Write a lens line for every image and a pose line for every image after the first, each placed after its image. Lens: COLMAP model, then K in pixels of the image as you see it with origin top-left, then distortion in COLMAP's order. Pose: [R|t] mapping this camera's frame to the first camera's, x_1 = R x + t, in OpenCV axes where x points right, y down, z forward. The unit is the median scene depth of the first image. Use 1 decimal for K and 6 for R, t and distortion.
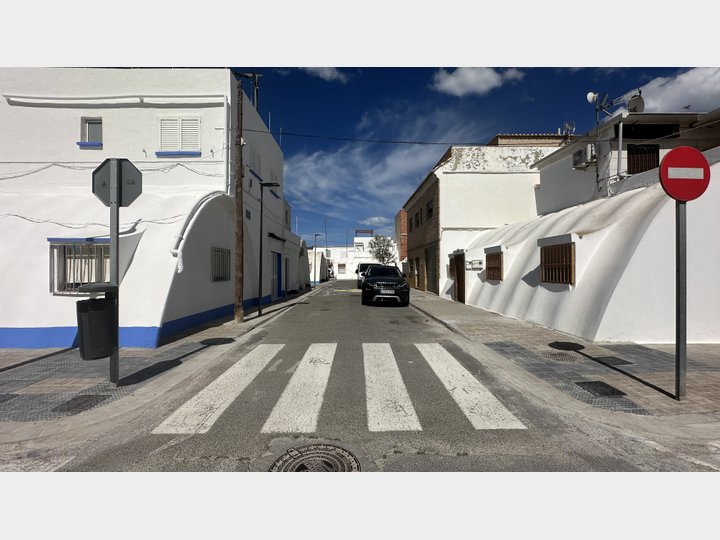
lens RADIAL K [[291.0, 0, 363.5], [0, 291.0, 266.9], [0, 0, 1]] dist [-0.005377, 0.000469]
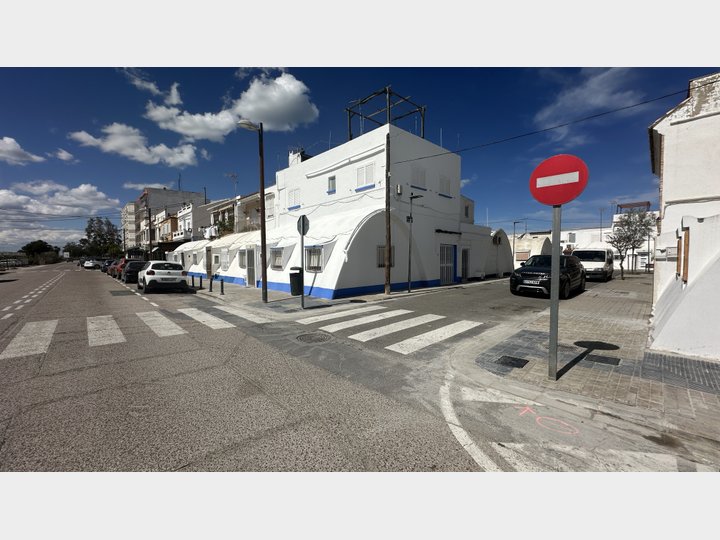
lens RADIAL K [[291.0, 0, 355.0], [0, 291.0, 263.7], [0, 0, 1]] dist [-0.005377, 0.000469]
pose [[0.663660, 0.013915, -0.747905, 0.766615], [0.011181, 0.999531, 0.028519, -0.021782], [0.747951, -0.027289, 0.663193, -0.178088]]
